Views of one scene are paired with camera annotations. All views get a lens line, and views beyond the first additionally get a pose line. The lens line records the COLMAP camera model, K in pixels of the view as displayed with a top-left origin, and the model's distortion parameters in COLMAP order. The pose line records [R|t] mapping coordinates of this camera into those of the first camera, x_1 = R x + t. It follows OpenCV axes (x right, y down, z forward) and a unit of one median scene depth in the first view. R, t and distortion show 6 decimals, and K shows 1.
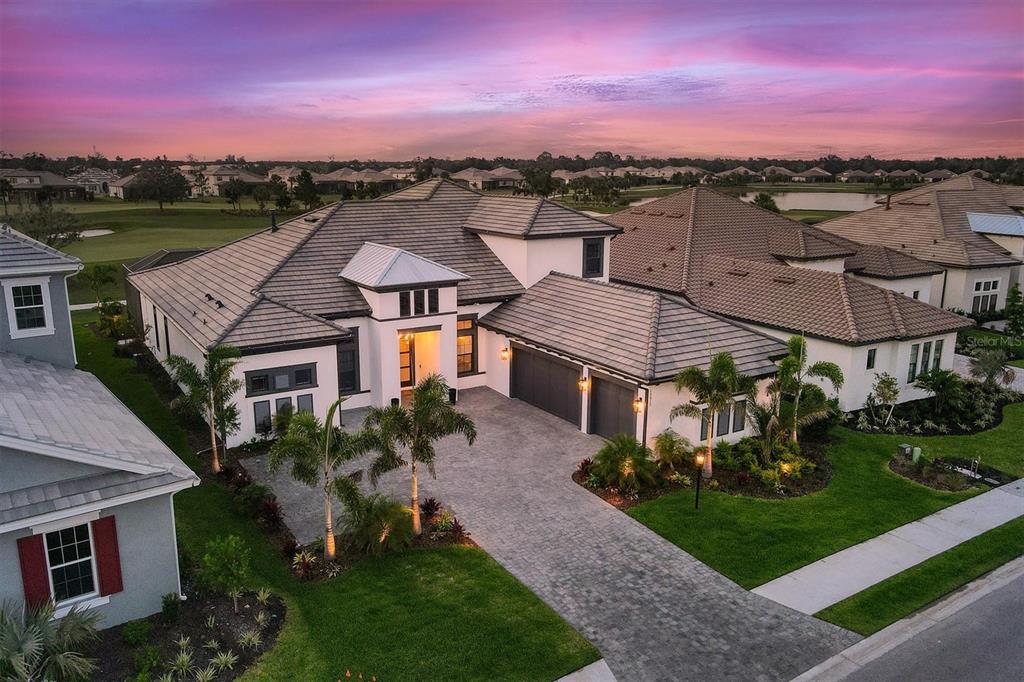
lens RADIAL K [[768.5, 0, 478.7], [0, 768.5, 342.7], [0, 0, 1]] dist [0.002333, 0.005416]
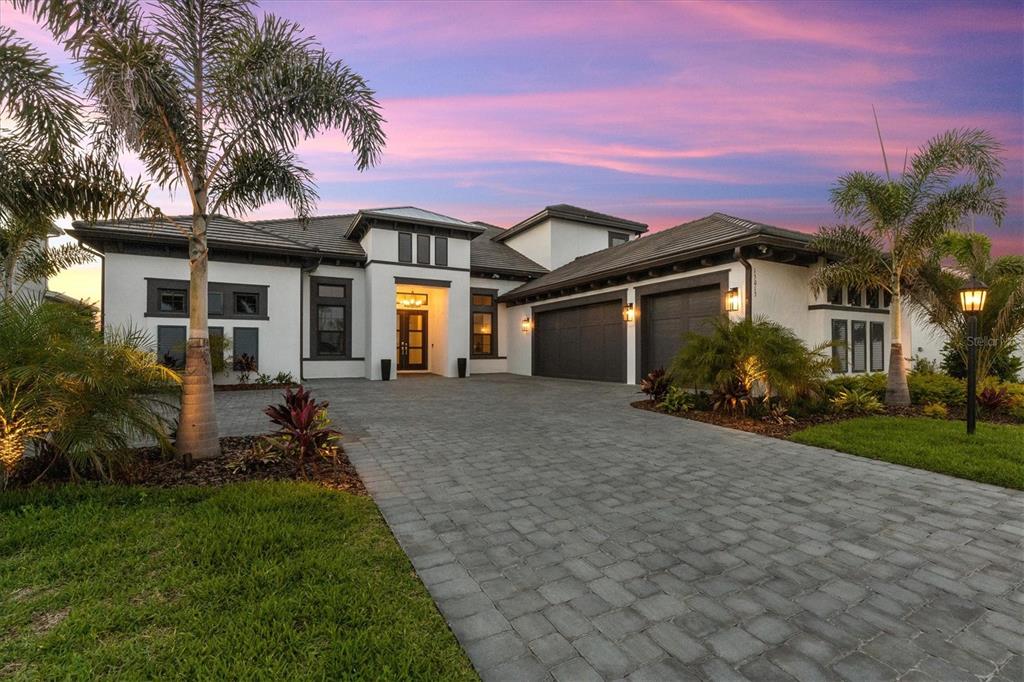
lens RADIAL K [[443.4, 0, 512.0], [0, 443.4, 341.0], [0, 0, 1]] dist [-0.000249, 0.000079]
pose [[0.999159, 0.000357, -0.040990, 0.045260], [-0.010596, 0.968225, -0.249856, 0.185019], [0.039598, 0.250080, 0.967415, 0.610057]]
